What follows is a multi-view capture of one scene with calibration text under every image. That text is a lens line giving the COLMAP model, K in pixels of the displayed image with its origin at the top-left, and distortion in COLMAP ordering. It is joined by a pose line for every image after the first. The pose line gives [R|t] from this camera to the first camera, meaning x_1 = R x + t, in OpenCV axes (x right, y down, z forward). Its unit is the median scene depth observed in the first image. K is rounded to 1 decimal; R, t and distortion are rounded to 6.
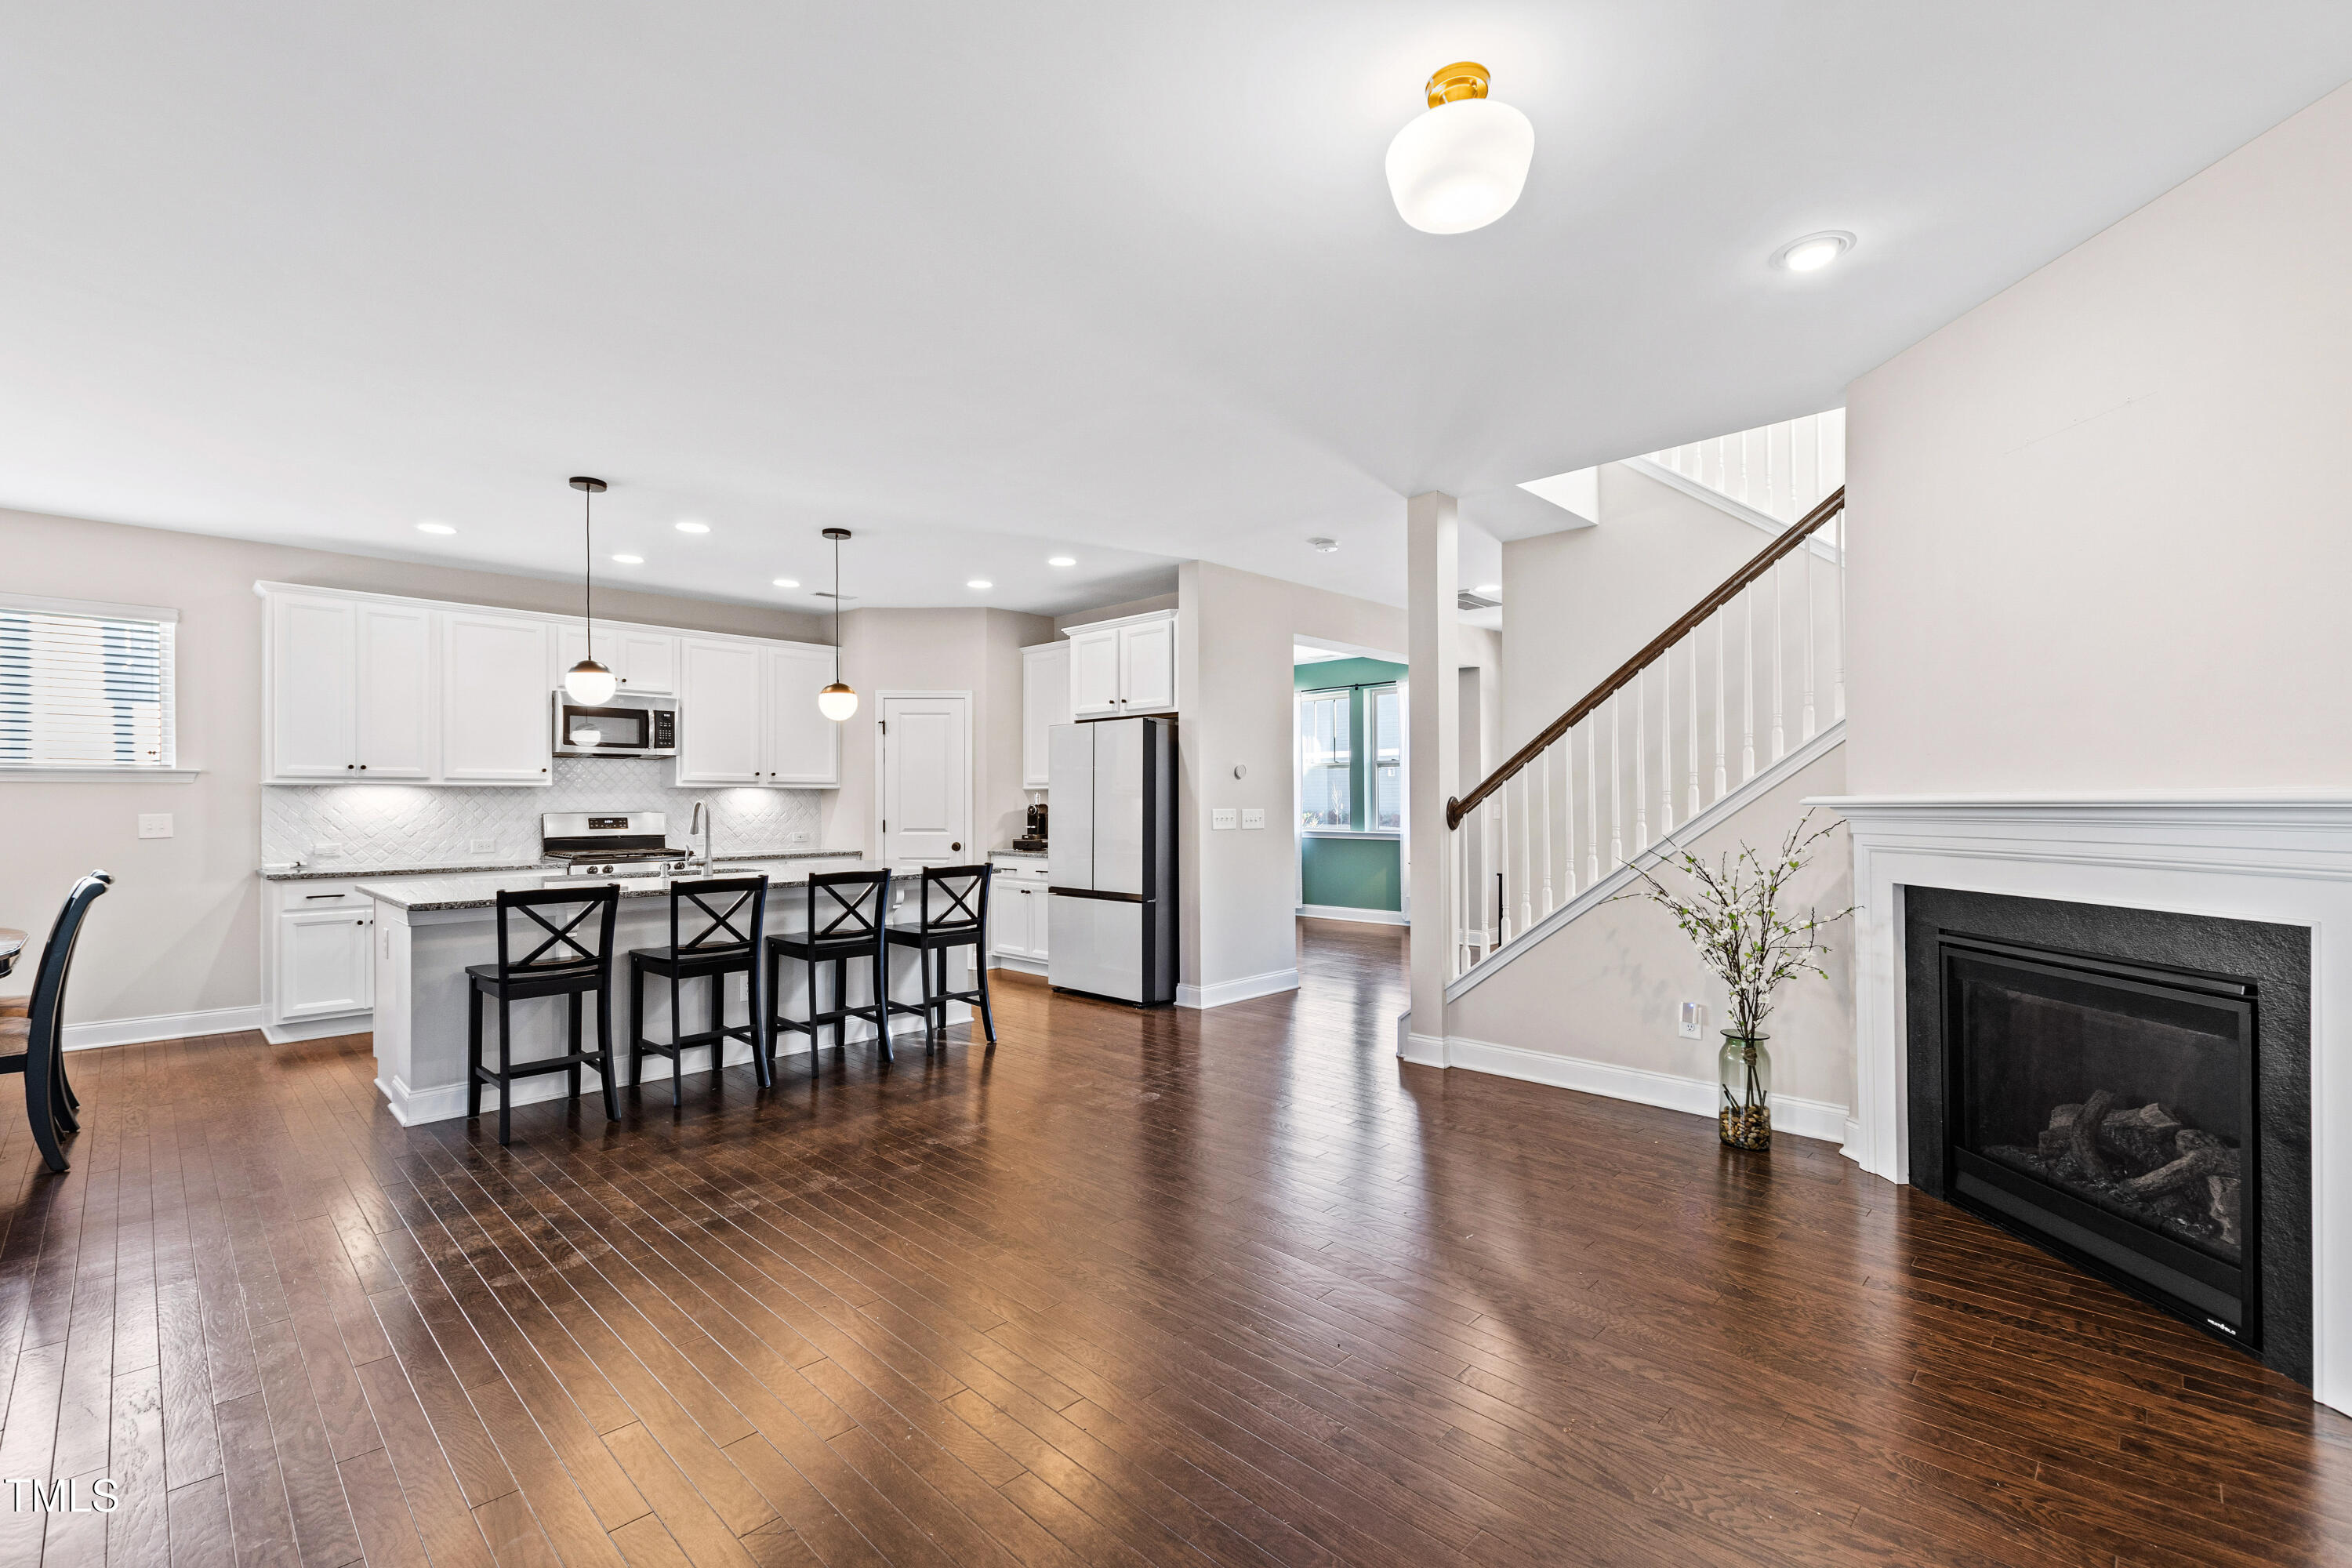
lens RADIAL K [[1021.5, 0, 1159.3], [0, 1021.5, 793.7], [0, 0, 1]] dist [0.006611, -0.004494]
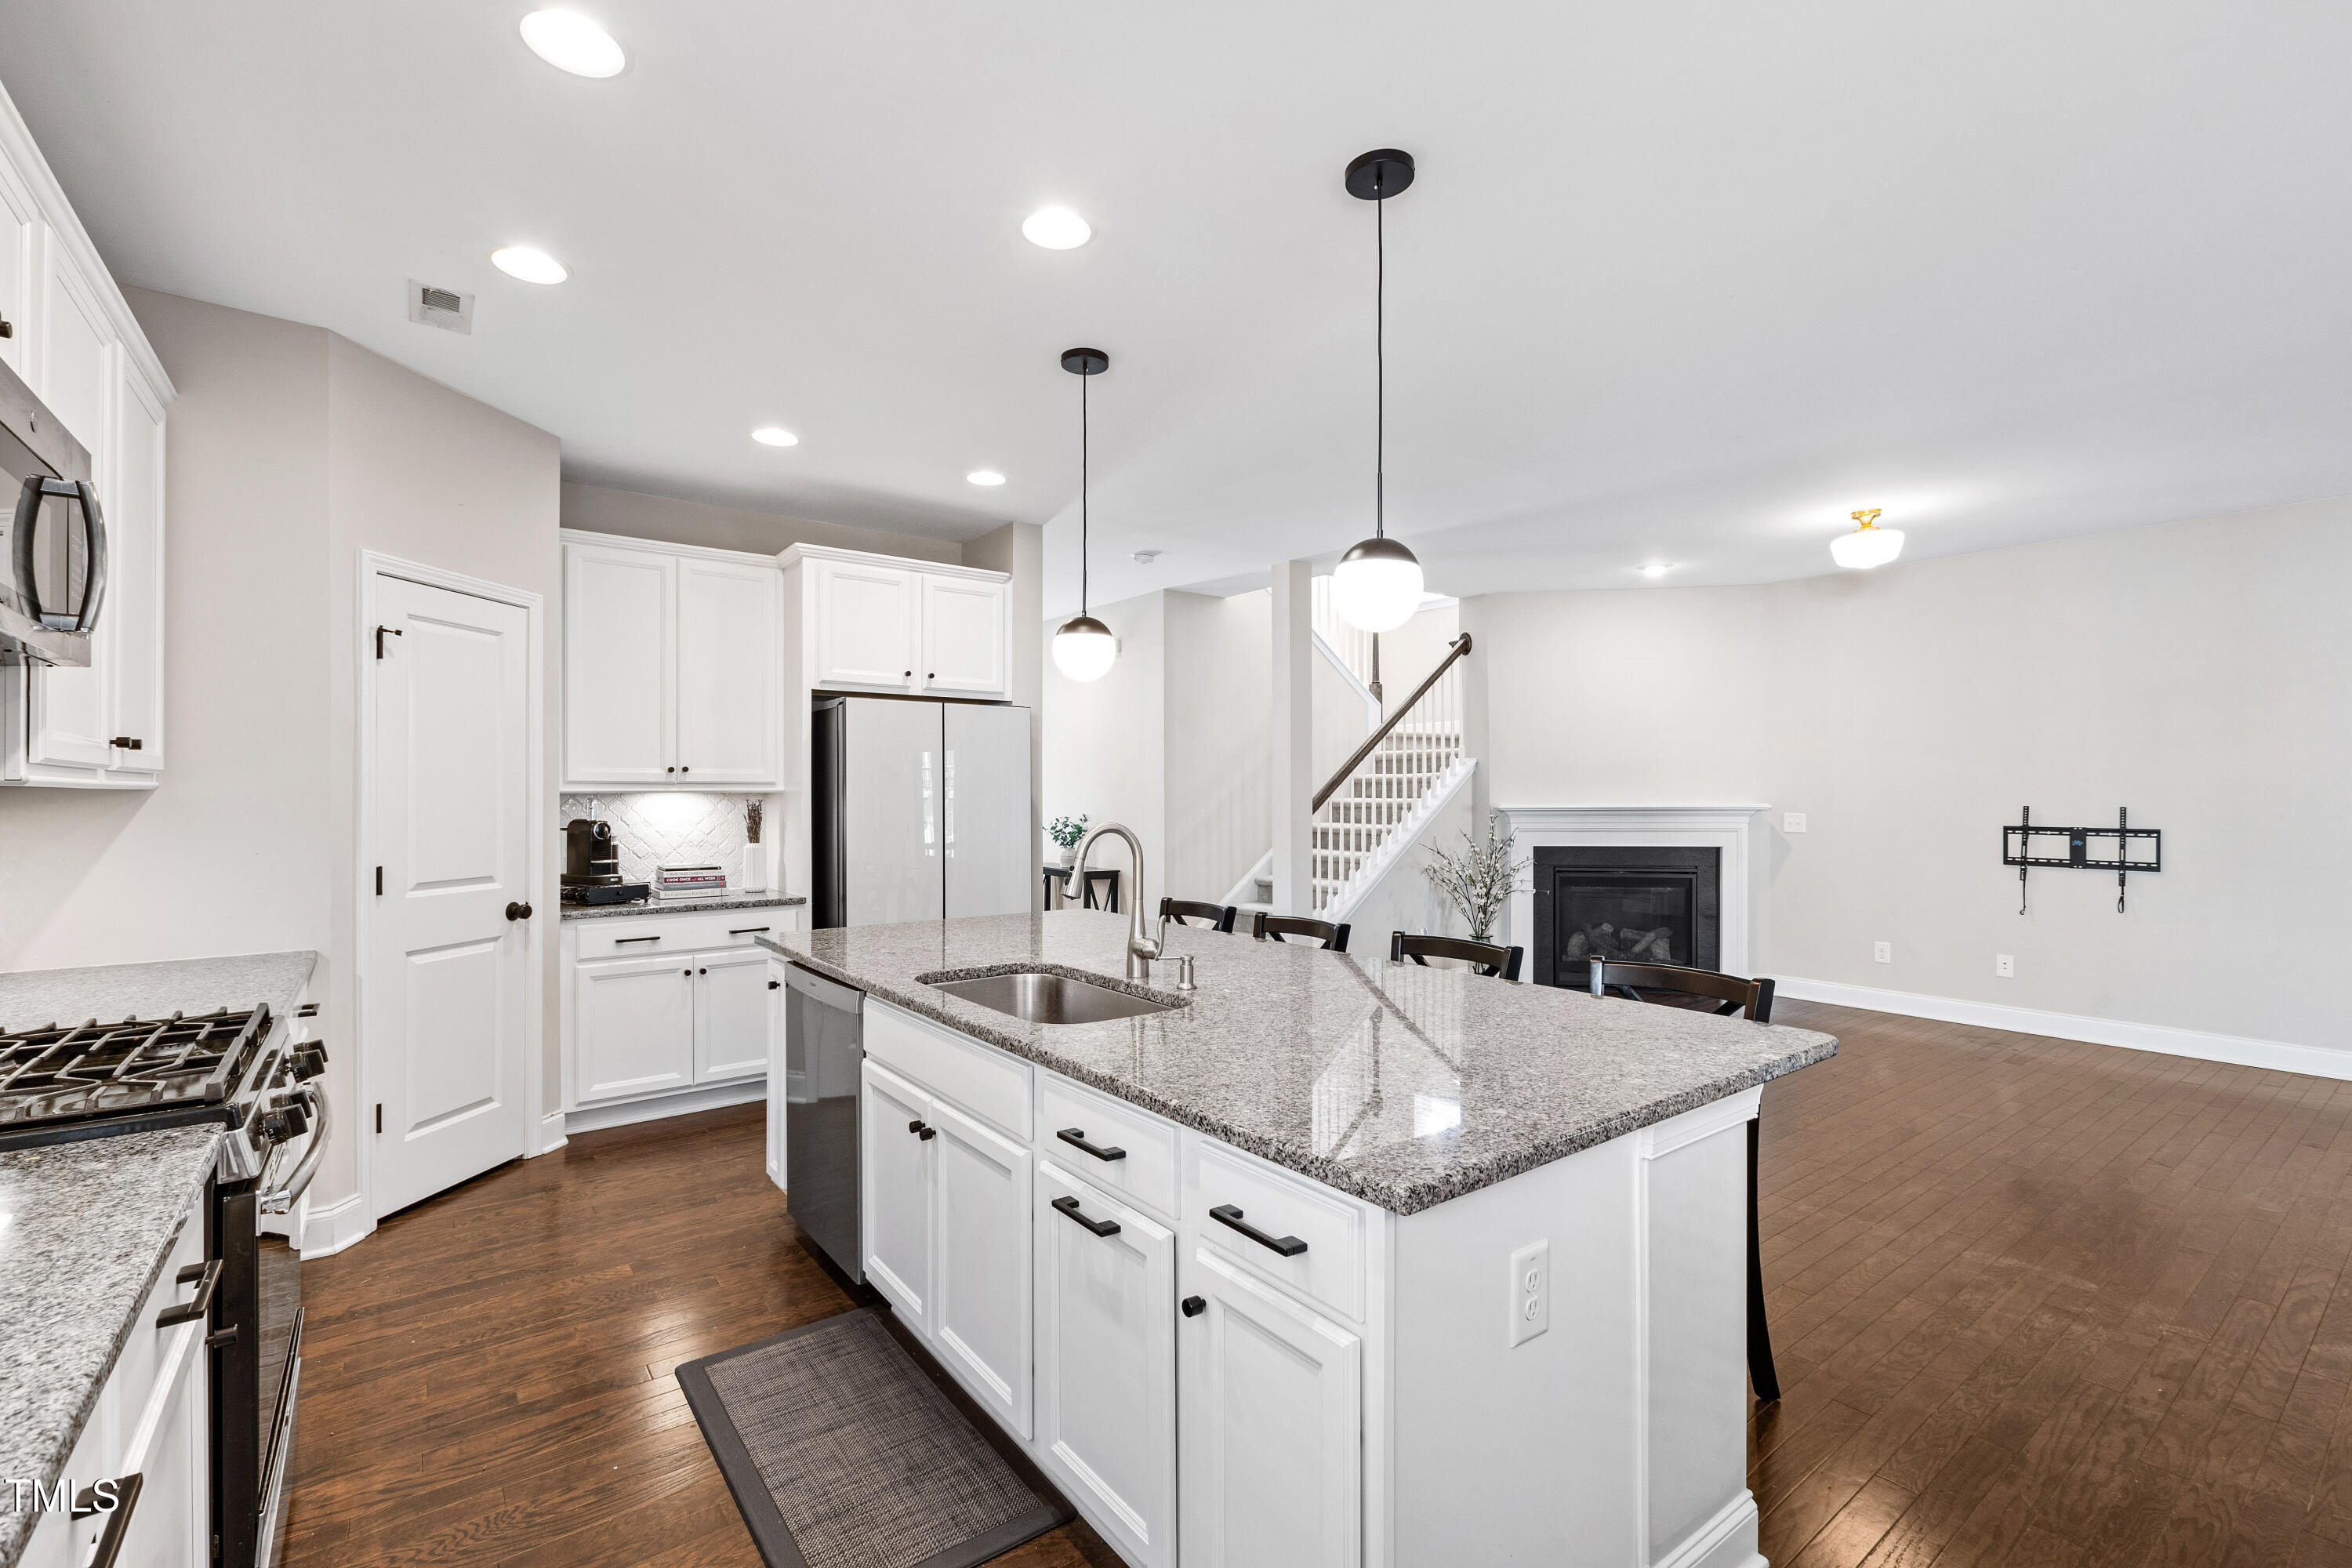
lens RADIAL K [[1021.5, 0, 1174.2], [0, 1021.5, 791.2], [0, 0, 1]] dist [0.006611, -0.004494]
pose [[0.143936, 0.004300, 0.989578, -0.998302], [-0.007155, 0.999969, -0.003305, -0.008946], [-0.989561, -0.006605, 0.143962, 0.975668]]
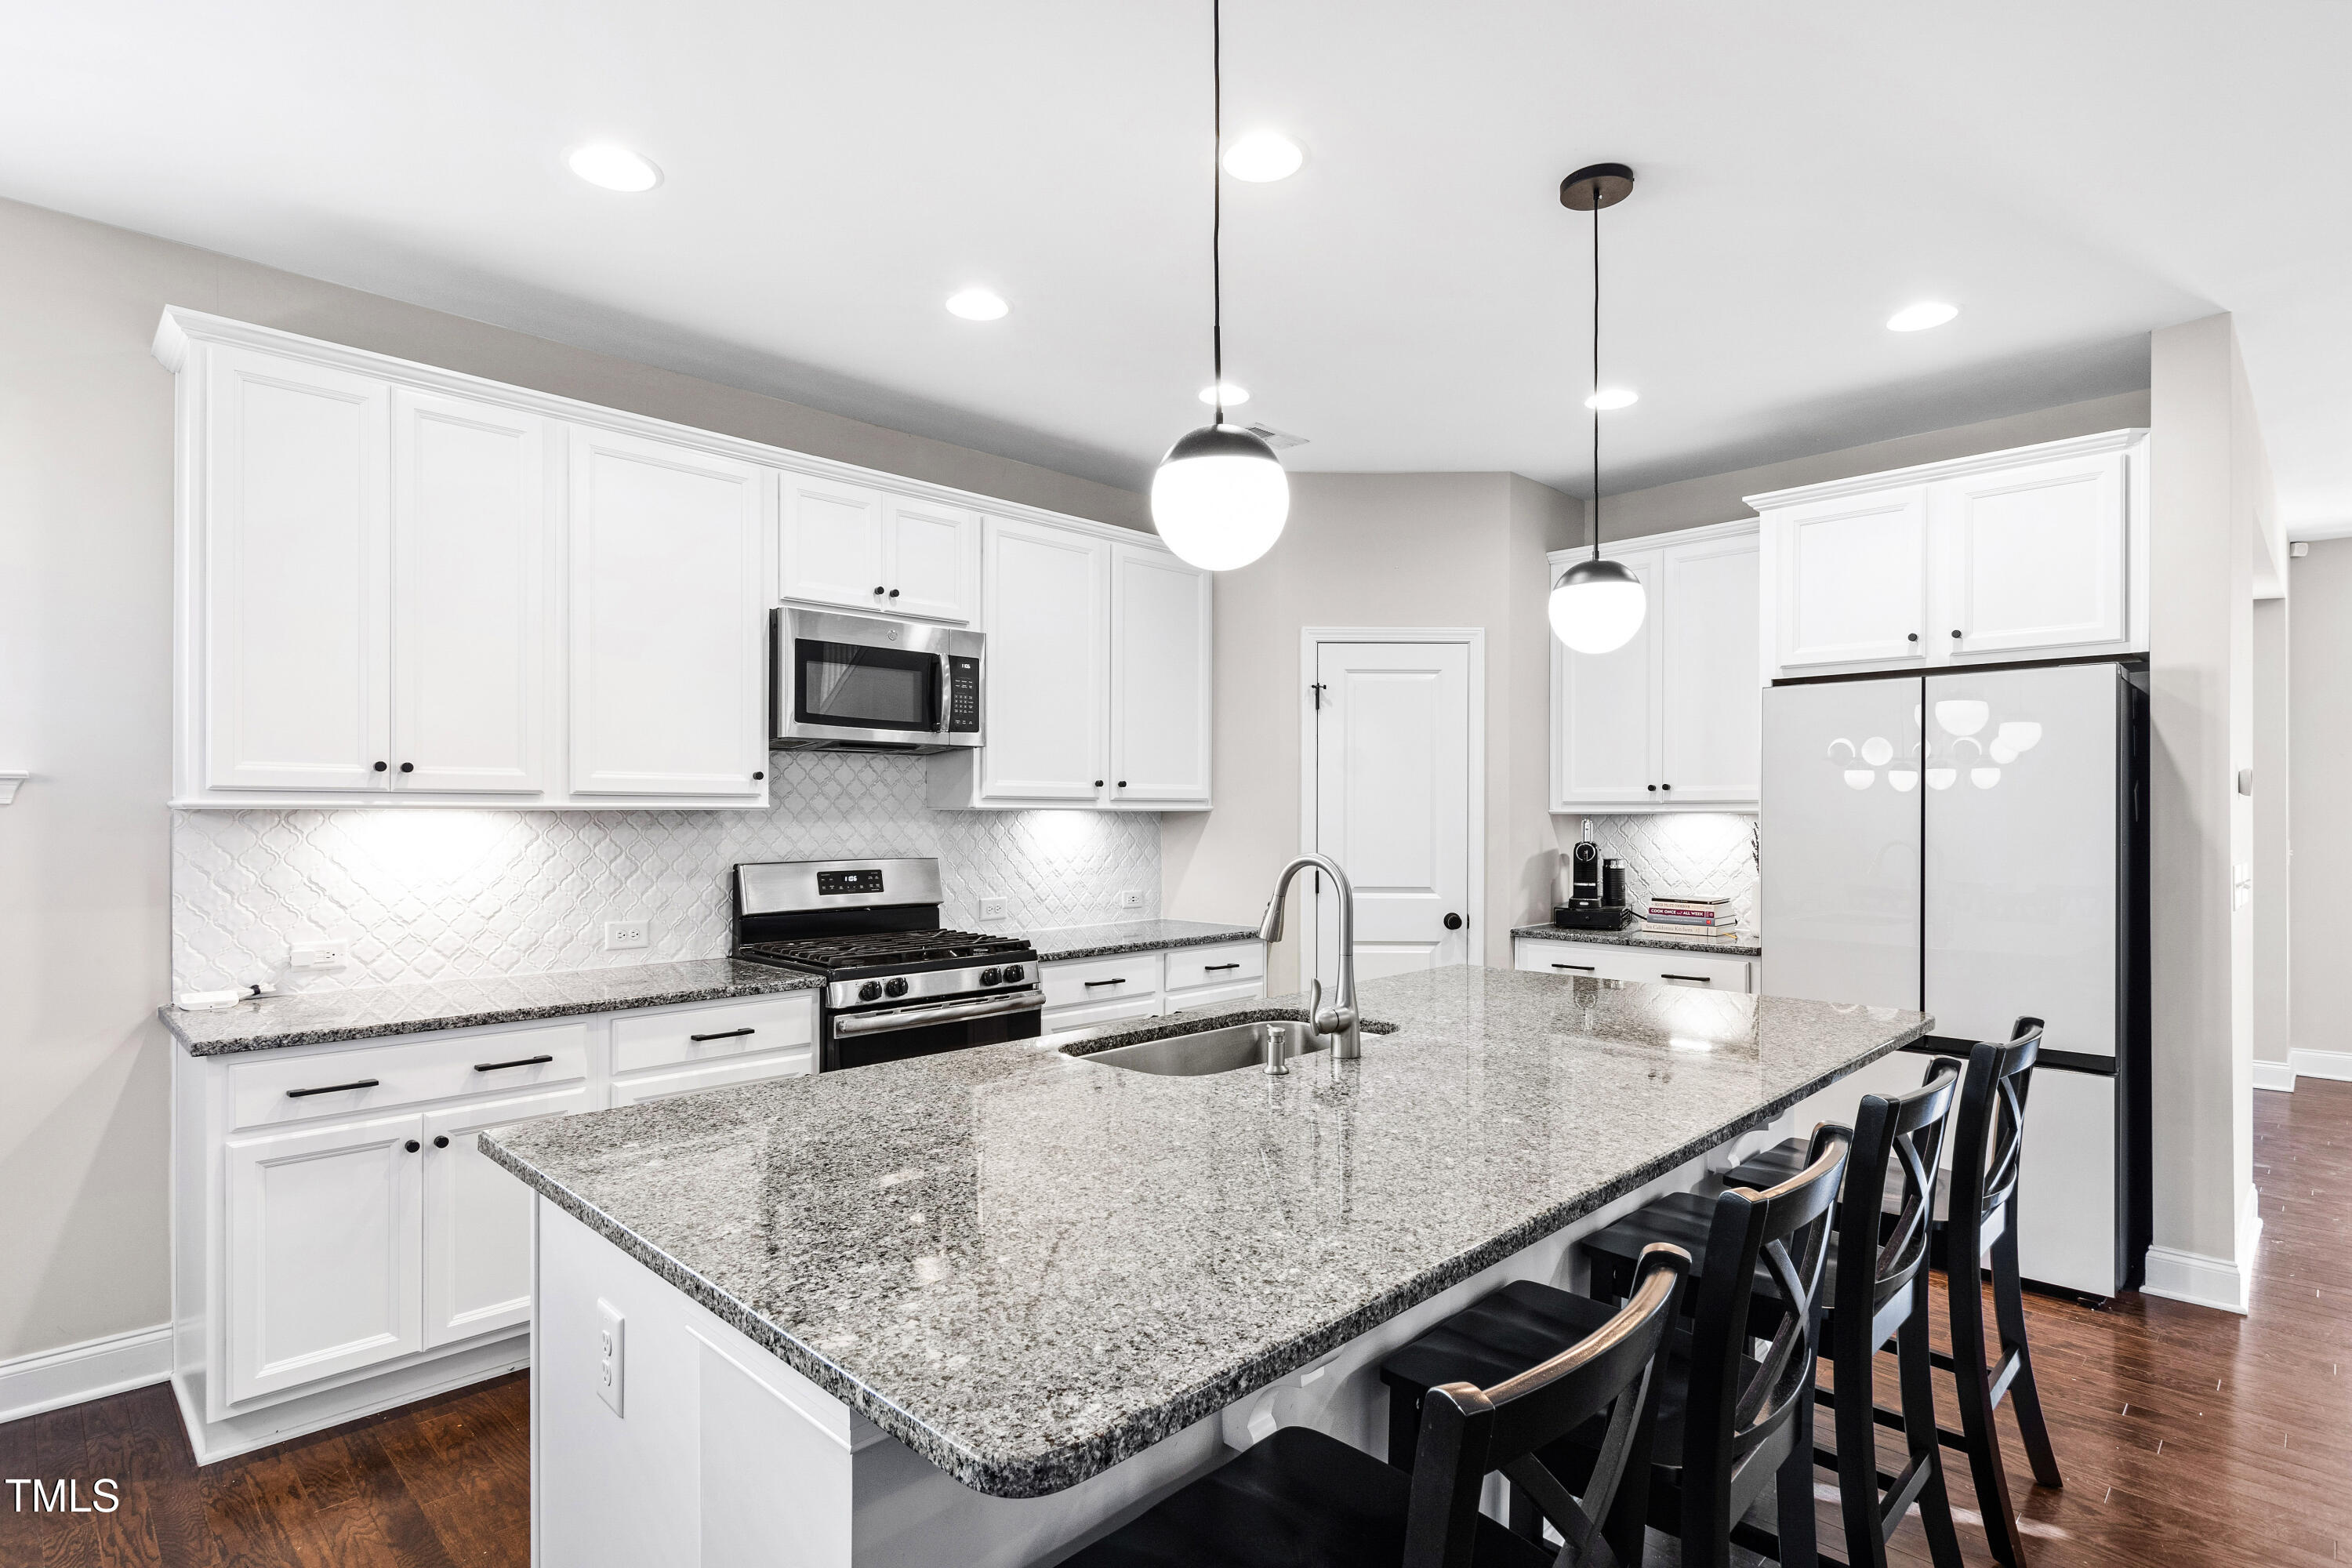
lens RADIAL K [[1172.1, 0, 1159.1], [0, 1172.1, 810.5], [0, 0, 1]] dist [0.001920, -0.002652]
pose [[0.999945, 0.003437, -0.009891, -0.543438], [-0.003375, 0.999975, 0.006232, -0.014368], [0.009912, -0.006198, 0.999932, 0.607495]]
